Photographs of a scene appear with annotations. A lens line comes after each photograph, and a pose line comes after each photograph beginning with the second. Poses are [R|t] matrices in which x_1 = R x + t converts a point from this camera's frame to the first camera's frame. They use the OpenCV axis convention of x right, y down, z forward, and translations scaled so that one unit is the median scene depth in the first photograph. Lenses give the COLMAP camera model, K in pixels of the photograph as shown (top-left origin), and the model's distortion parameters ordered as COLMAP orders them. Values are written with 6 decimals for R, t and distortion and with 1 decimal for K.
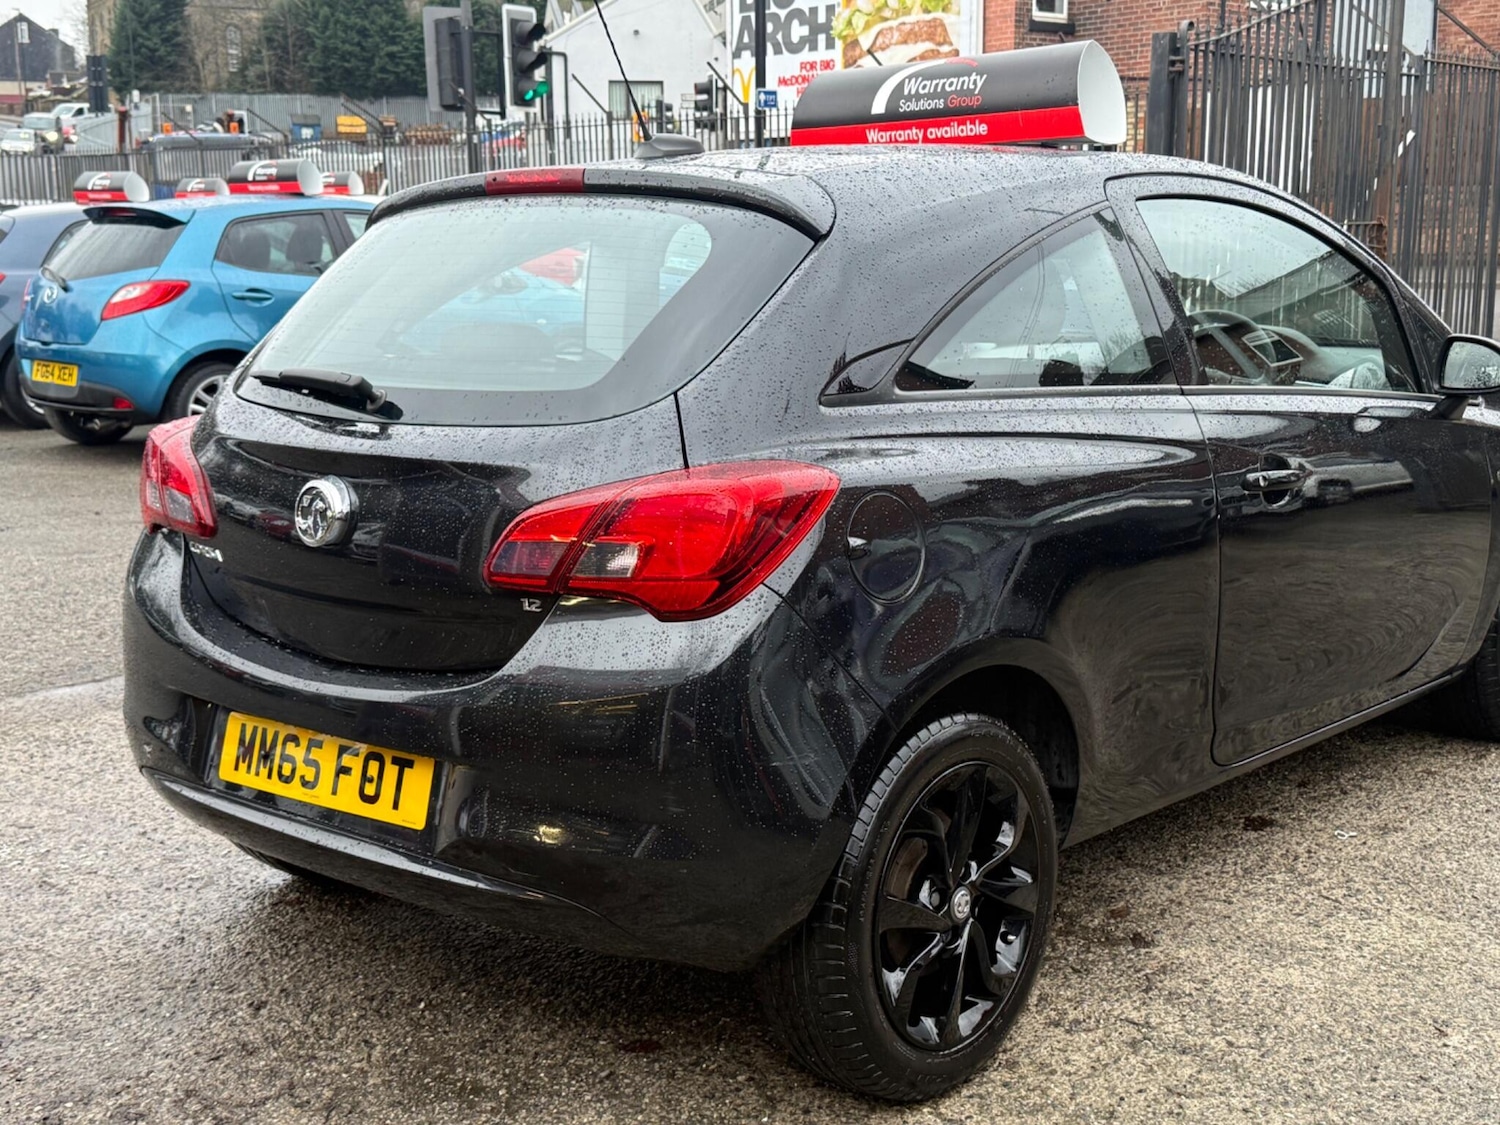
lens RADIAL K [[1813.8, 0, 739.6], [0, 1813.8, 569.7], [0, 0, 1]] dist [0.117727, 0.000000]
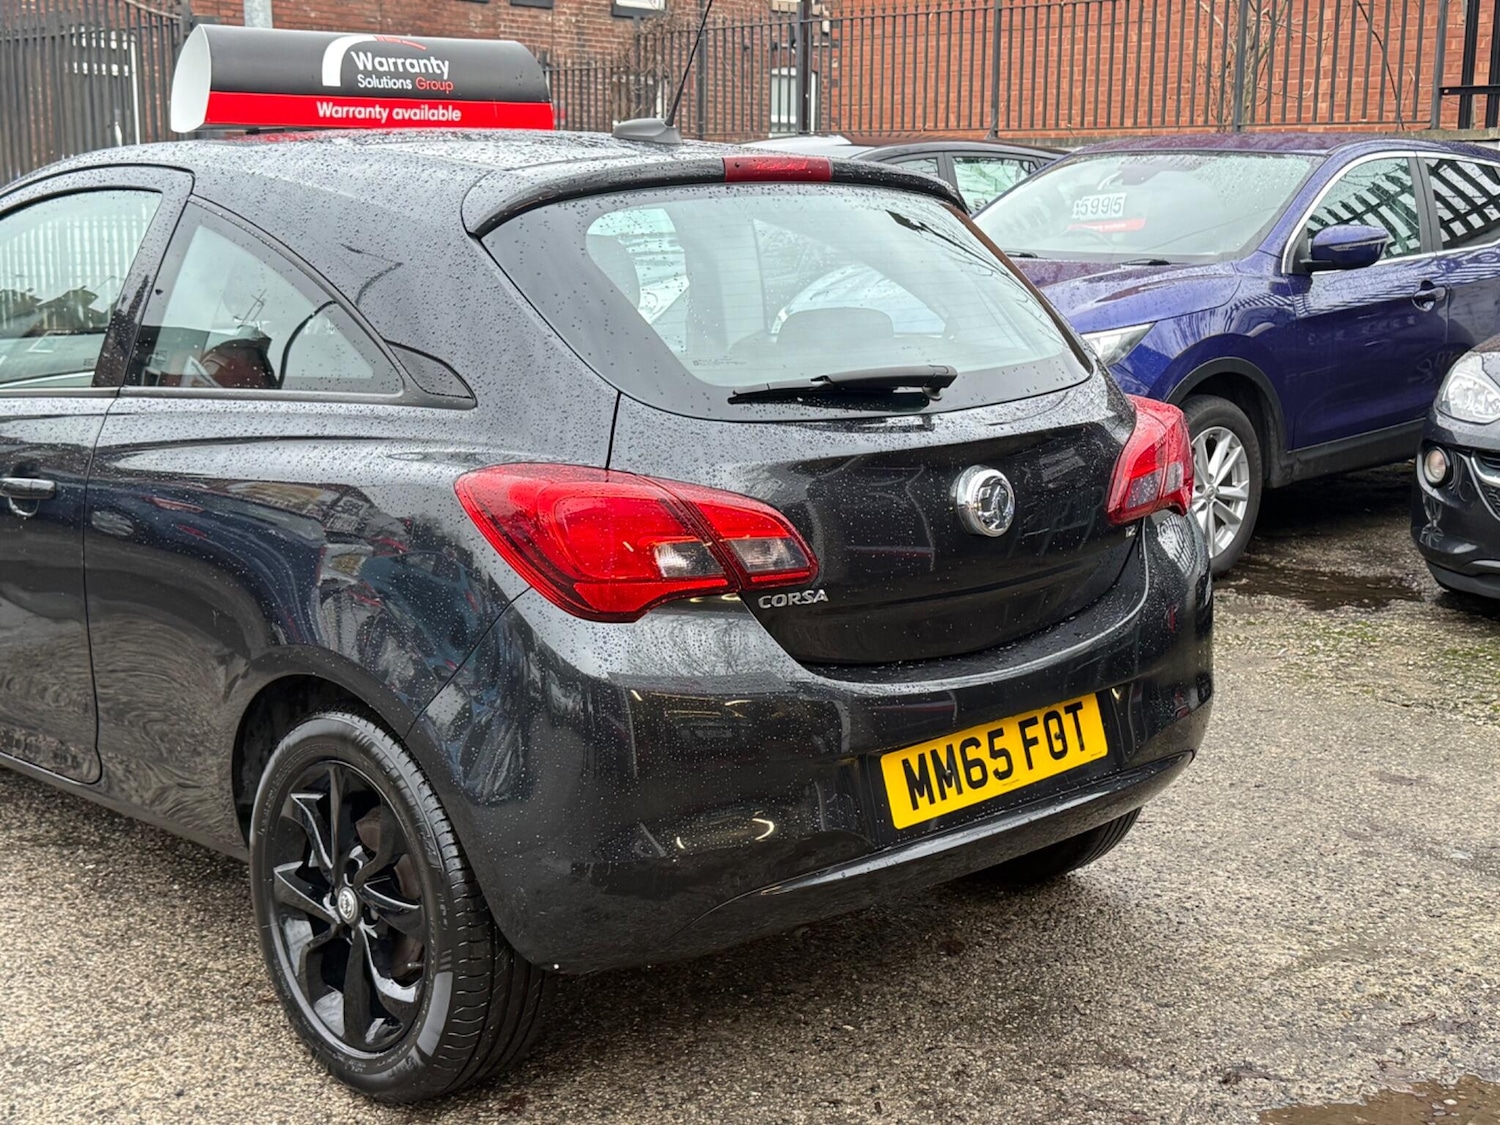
lens RADIAL K [[2030.7, 0, 759.7], [0, 2030.7, 566.6], [0, 0, 1]] dist [0.135220, 0.000000]
pose [[0.098631, -0.170182, 0.980464, -1.026894], [0.179982, 0.972070, 0.150620, -0.143366], [-0.978713, 0.161610, 0.126506, 0.756079]]
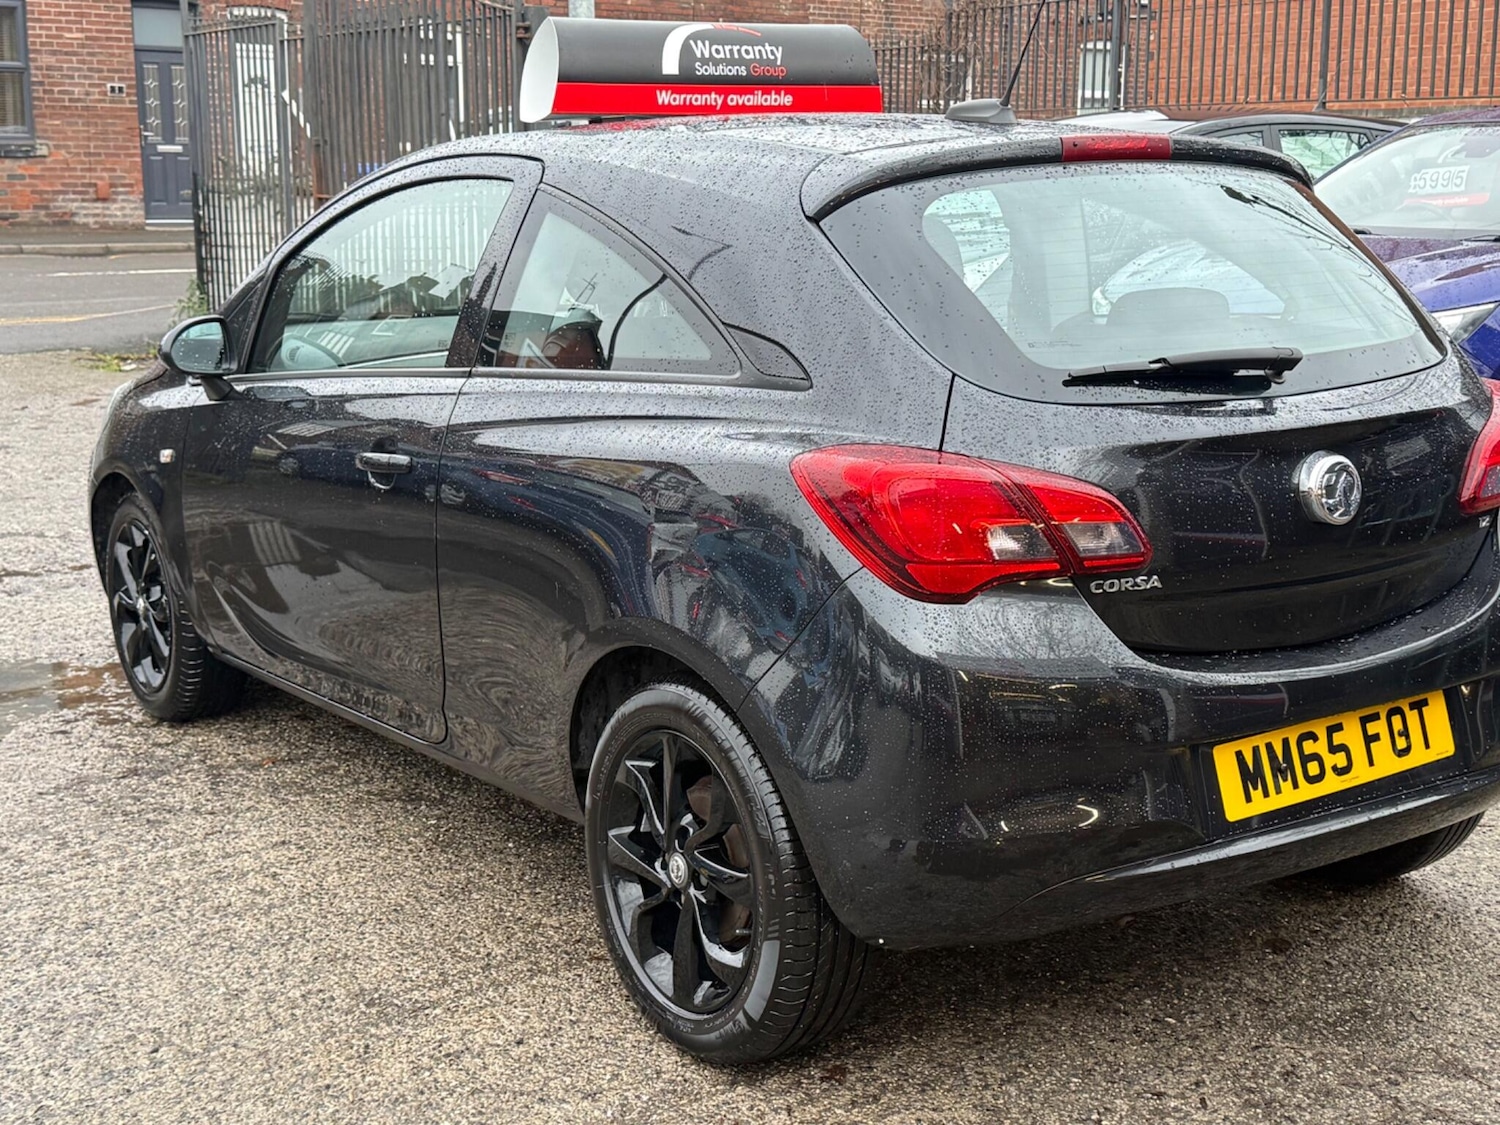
lens RADIAL K [[2030.7, 0, 747.6], [0, 2030.7, 568.6], [0, 0, 1]] dist [0.135220, 0.000000]
pose [[0.246072, -0.176697, 0.953009, -1.035636], [0.180469, 0.974401, 0.134065, -0.147199], [-0.952302, 0.138999, 0.271661, 0.770055]]
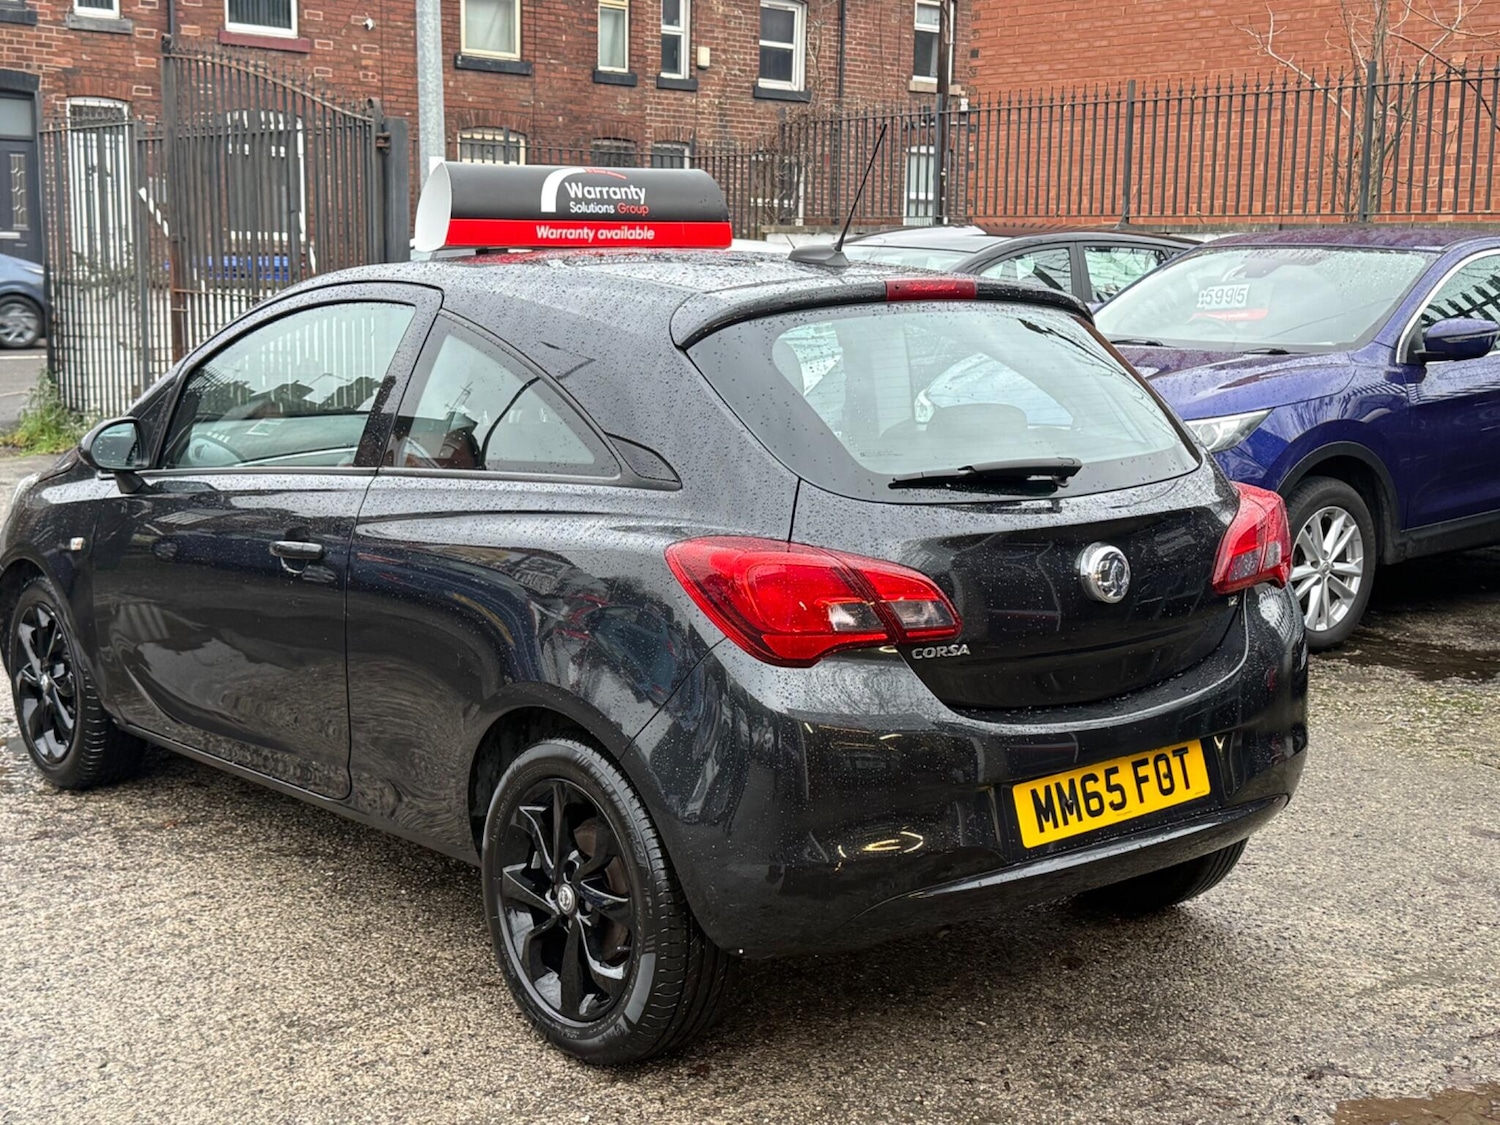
lens RADIAL K [[2030.7, 0, 748.7], [0, 2030.7, 566.5], [0, 0, 1]] dist [0.135220, 0.000000]
pose [[0.166594, -0.136110, 0.976586, -1.192517], [0.171982, 0.979256, 0.107145, -0.166314], [-0.970911, 0.150105, 0.186546, 0.749261]]
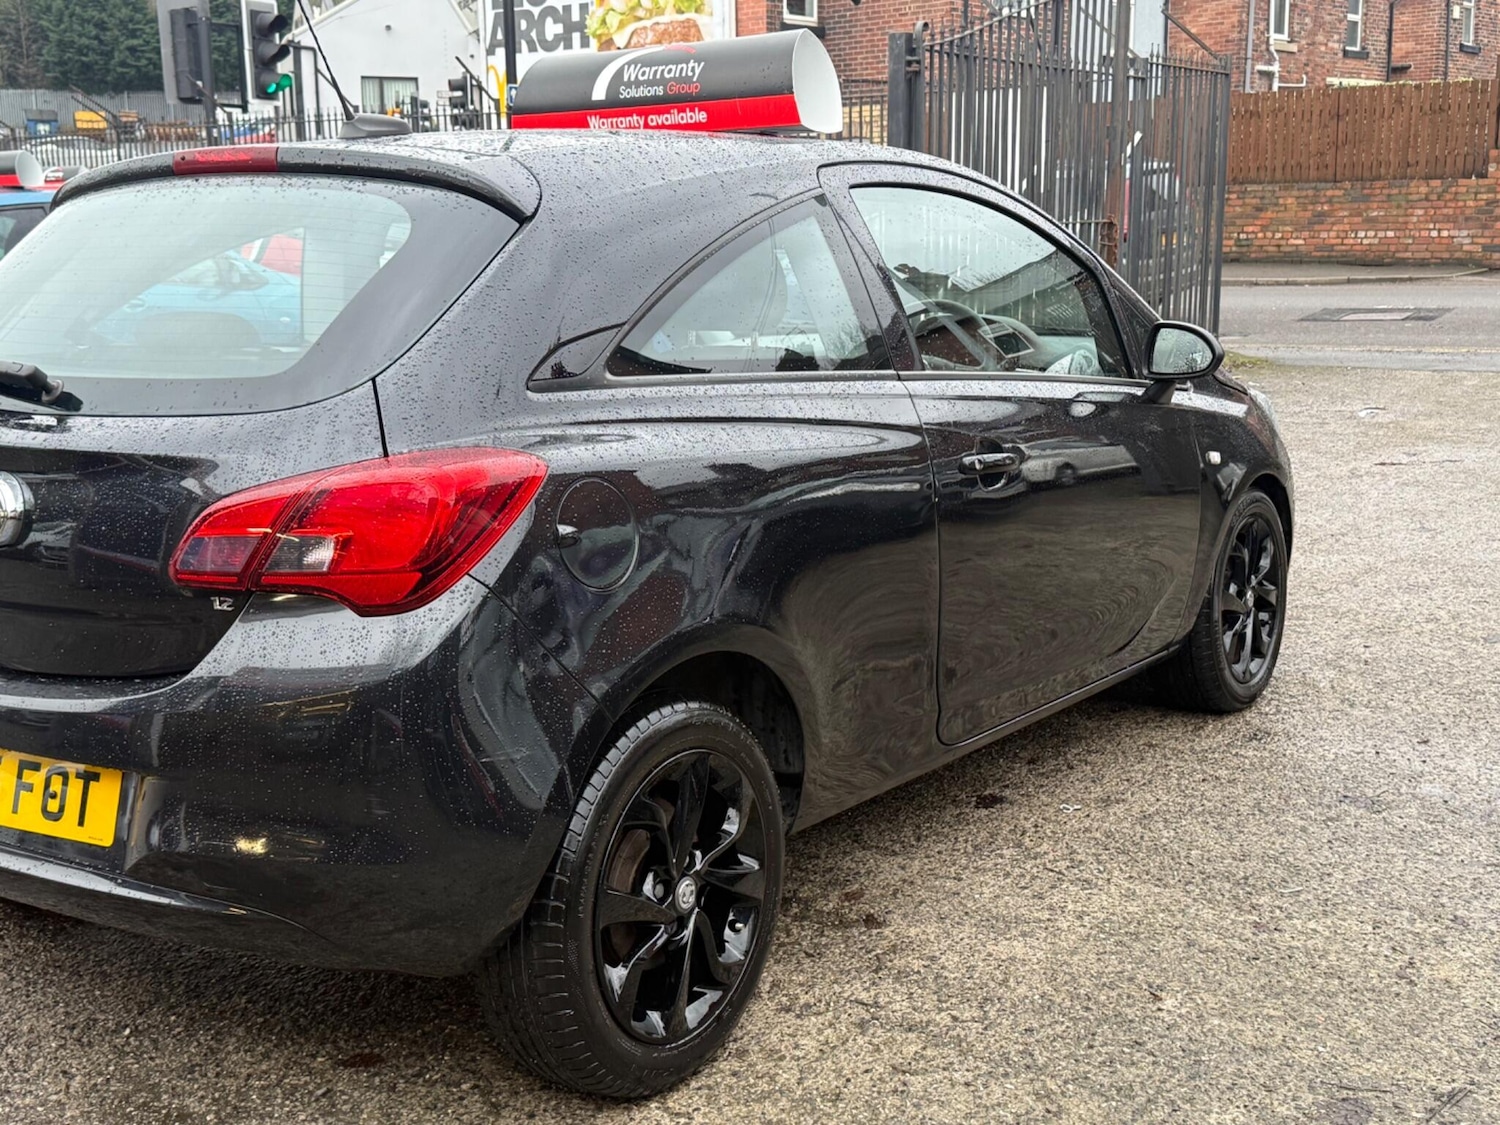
lens RADIAL K [[1813.8, 0, 737.3], [0, 1813.8, 565.2], [0, 0, 1]] dist [0.117727, 0.000000]
pose [[0.992208, -0.024625, 0.122135, 0.025117], [0.024952, 0.999688, -0.001152, 0.005107], [-0.122069, 0.004191, 0.992513, 0.012254]]
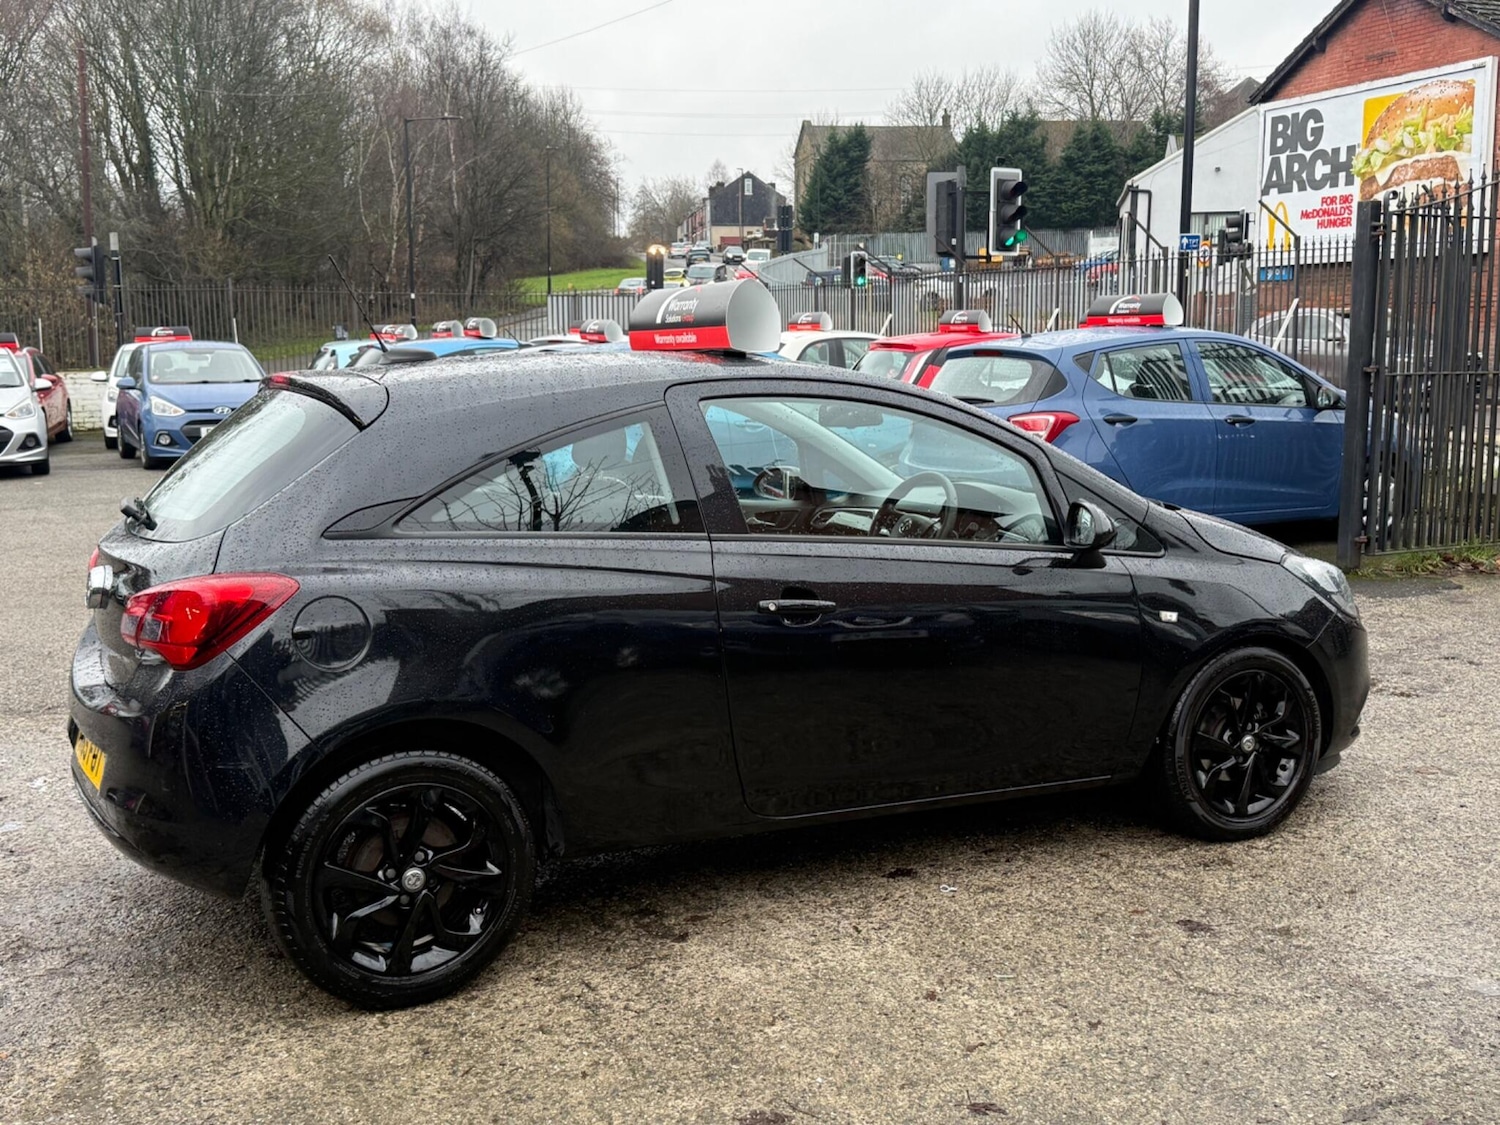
lens RADIAL K [[1615.5, 0, 759.8], [0, 1615.5, 548.2], [0, 0, 1]] dist [0.073755, 0.000000]
pose [[0.935451, 0.052093, -0.349597, 0.631035], [-0.071386, 0.996542, -0.042521, -0.036368], [0.346174, 0.064733, 0.935935, -0.117140]]
